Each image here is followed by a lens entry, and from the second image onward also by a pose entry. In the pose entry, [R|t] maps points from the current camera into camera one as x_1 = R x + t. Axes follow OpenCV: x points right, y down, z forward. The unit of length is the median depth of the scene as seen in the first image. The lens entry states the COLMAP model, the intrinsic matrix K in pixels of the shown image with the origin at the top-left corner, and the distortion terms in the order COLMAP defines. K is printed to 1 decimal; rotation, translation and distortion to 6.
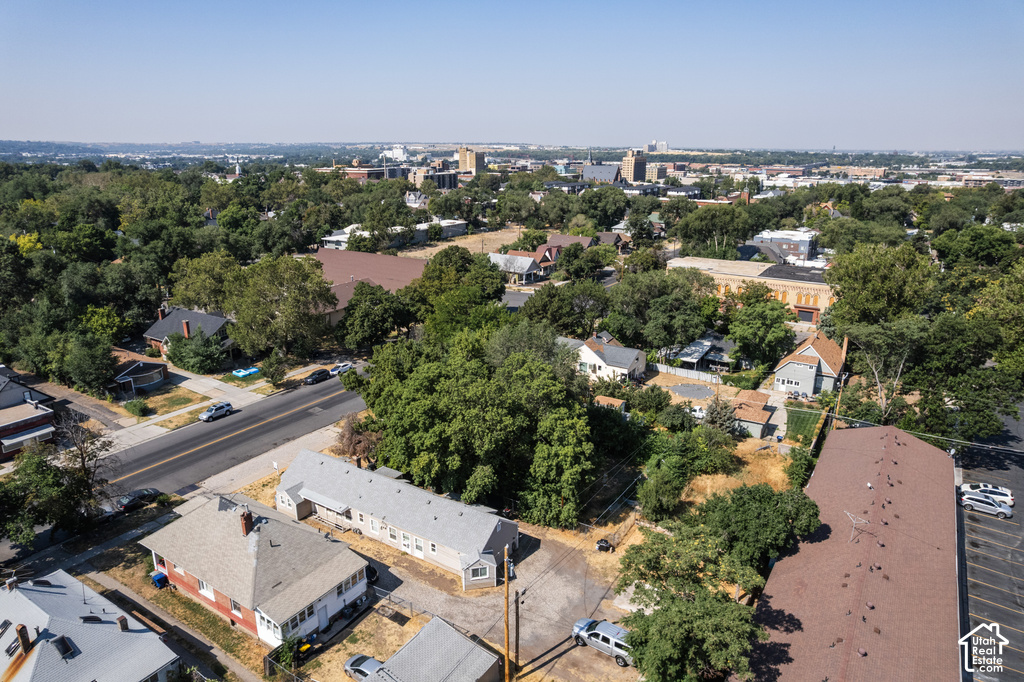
lens RADIAL K [[643.0, 0, 512.0], [0, 643.0, 341.0], [0, 0, 1]] dist [-0.065794, 0.044374]
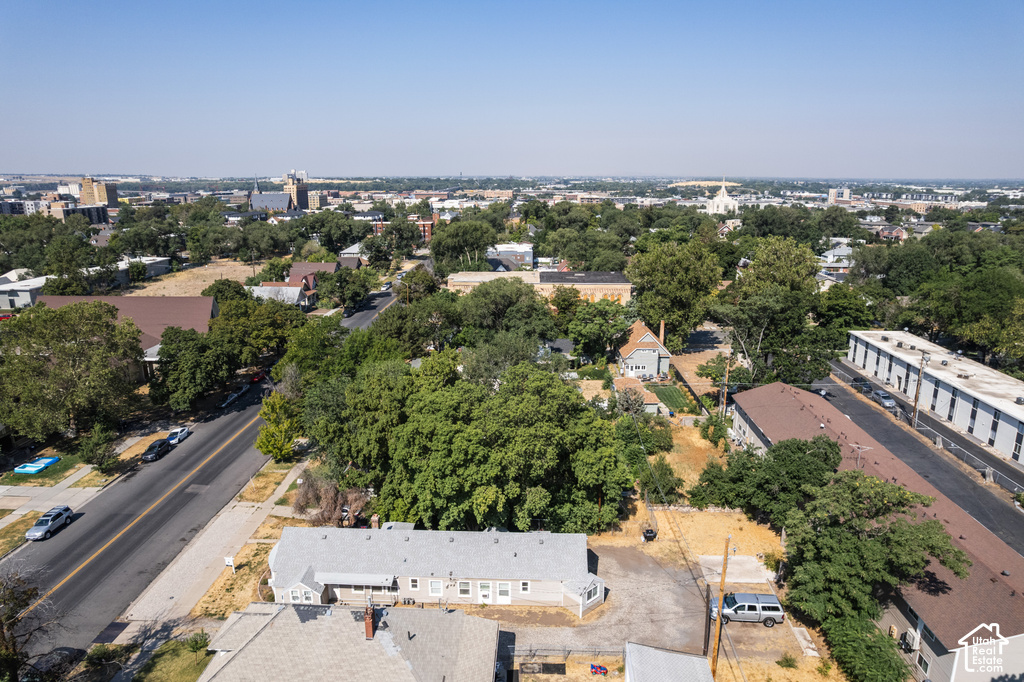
lens RADIAL K [[643.0, 0, 512.0], [0, 643.0, 341.0], [0, 0, 1]] dist [-0.065794, 0.044374]
pose [[0.864725, -0.126721, 0.485997, -0.268137], [0.146848, 0.989153, -0.003367, -0.009132], [-0.480299, 0.074279, 0.873954, 0.099673]]
